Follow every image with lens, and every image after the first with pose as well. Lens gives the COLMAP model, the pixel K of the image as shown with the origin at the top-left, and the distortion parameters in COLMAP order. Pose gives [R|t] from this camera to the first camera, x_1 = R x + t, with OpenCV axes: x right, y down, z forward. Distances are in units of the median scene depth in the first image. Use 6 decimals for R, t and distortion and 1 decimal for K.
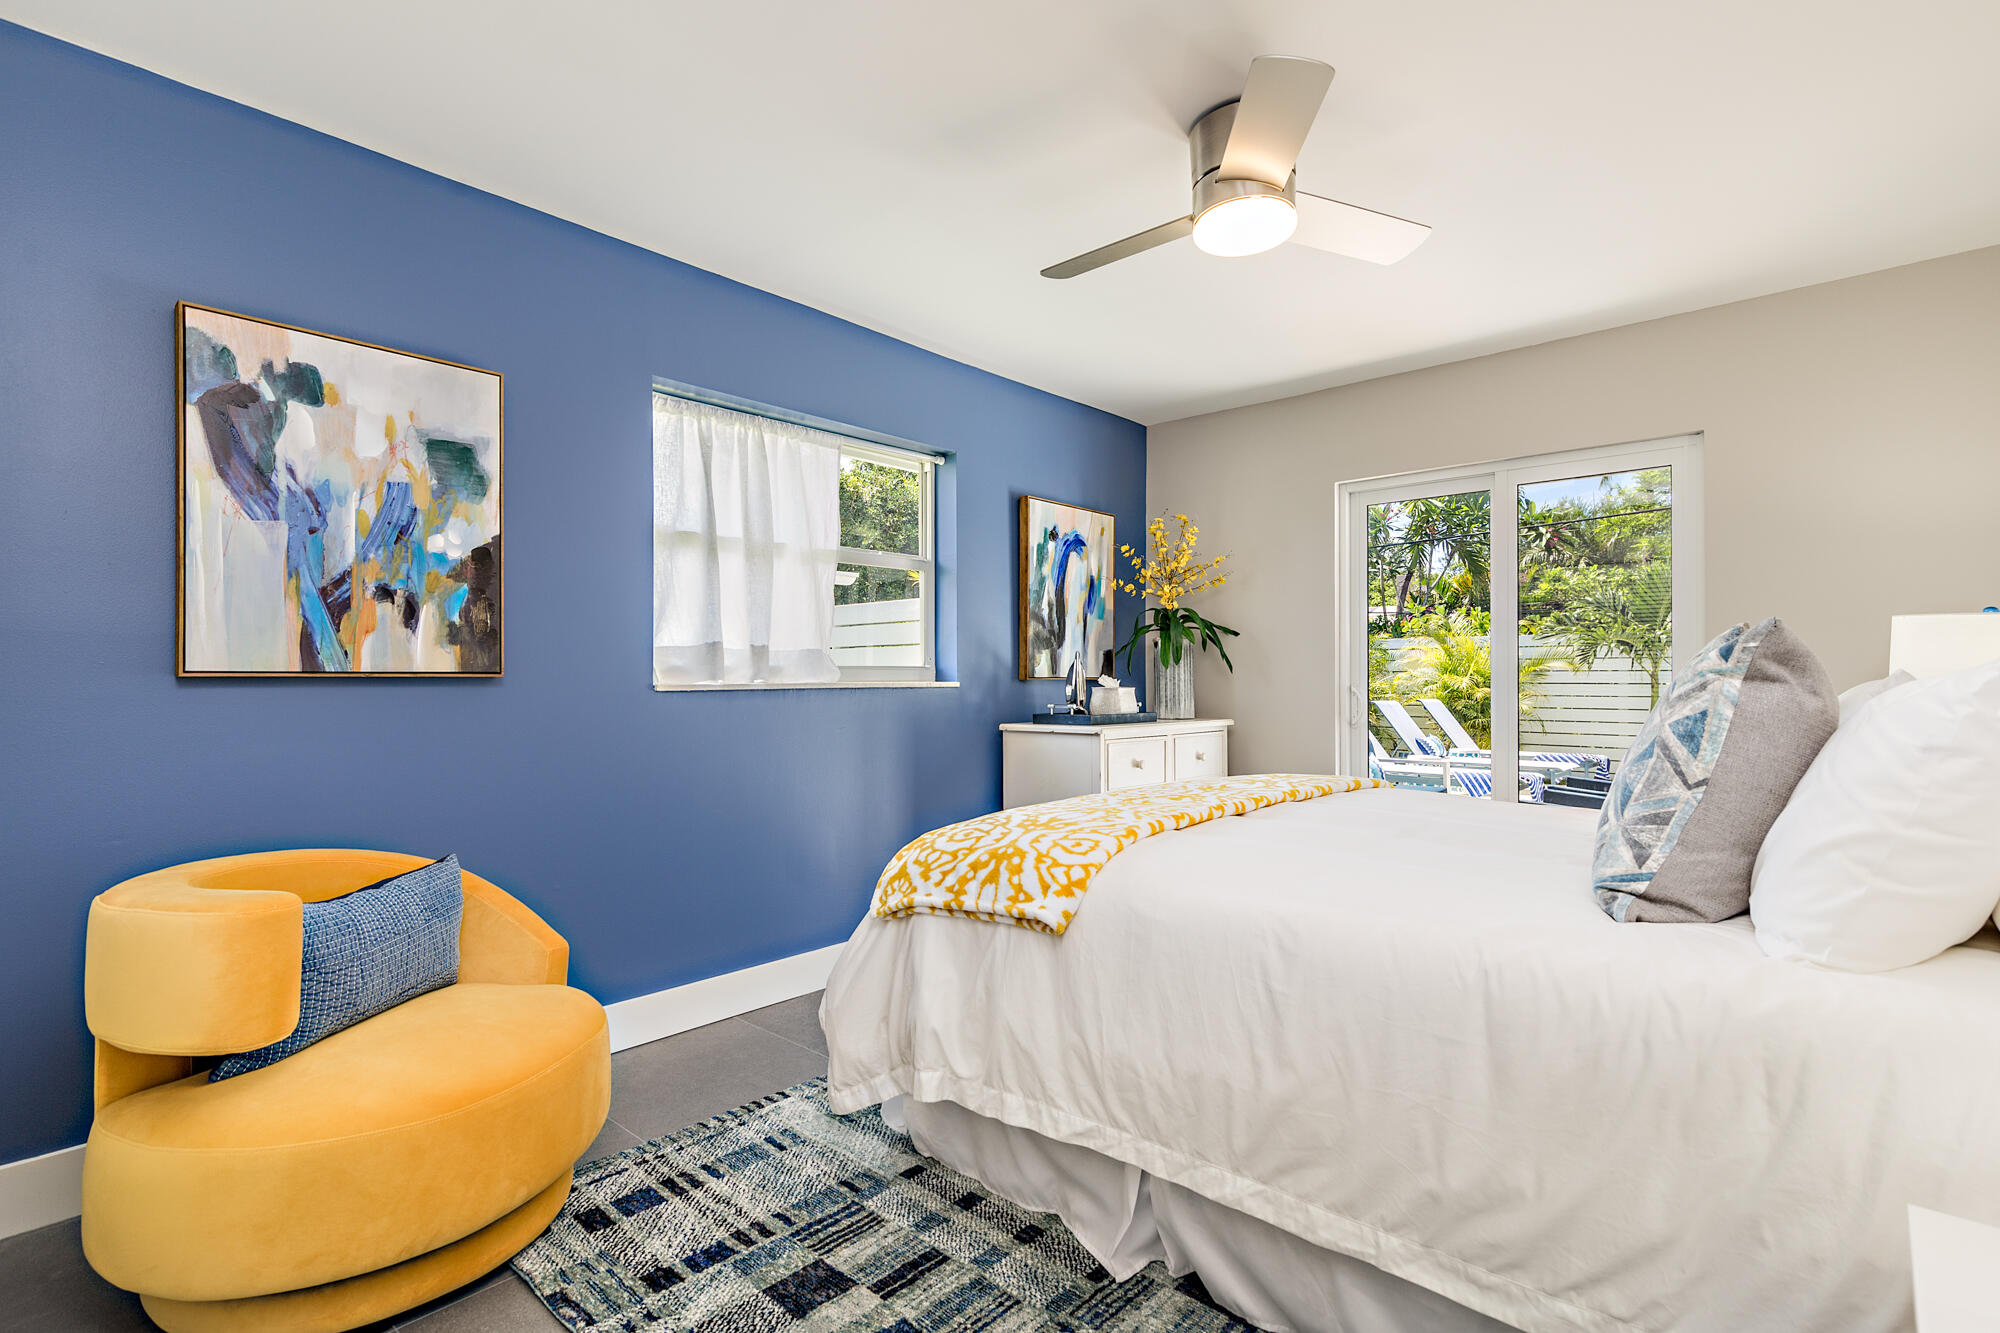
lens RADIAL K [[923.1, 0, 999.3], [0, 923.1, 682.3], [0, 0, 1]] dist [0.000086, 0.000915]
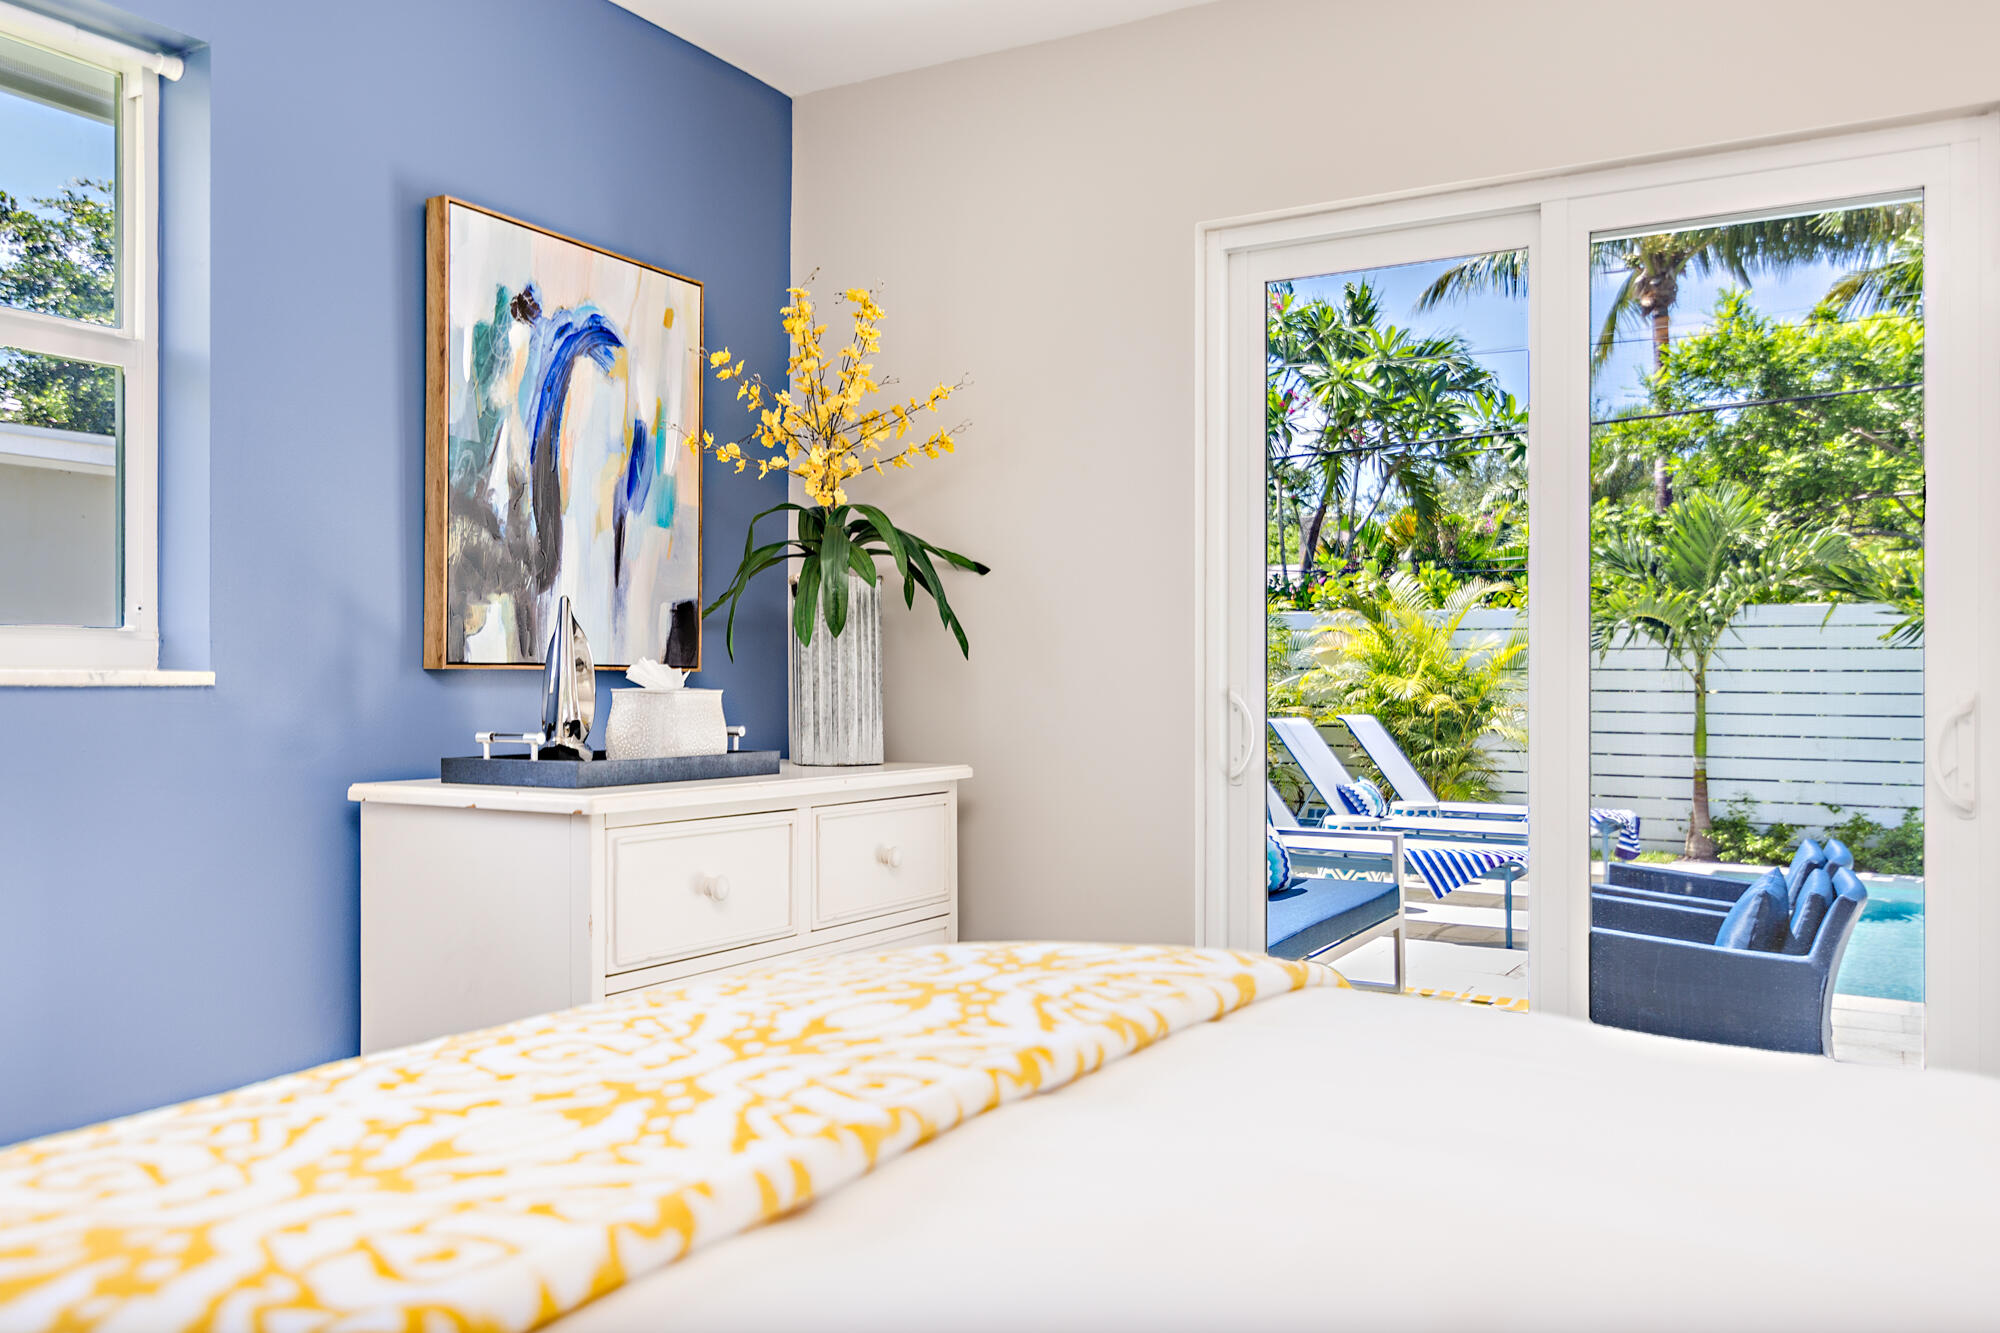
lens RADIAL K [[1538.9, 0, 999.2], [0, 1538.9, 666.9], [0, 0, 1]] dist [-0.005423, 0.005550]
pose [[0.976958, 0.008101, 0.213279, 0.111386], [-0.005518, 0.999904, -0.012702, 0.003039], [-0.213362, 0.011233, 0.976909, 0.291030]]
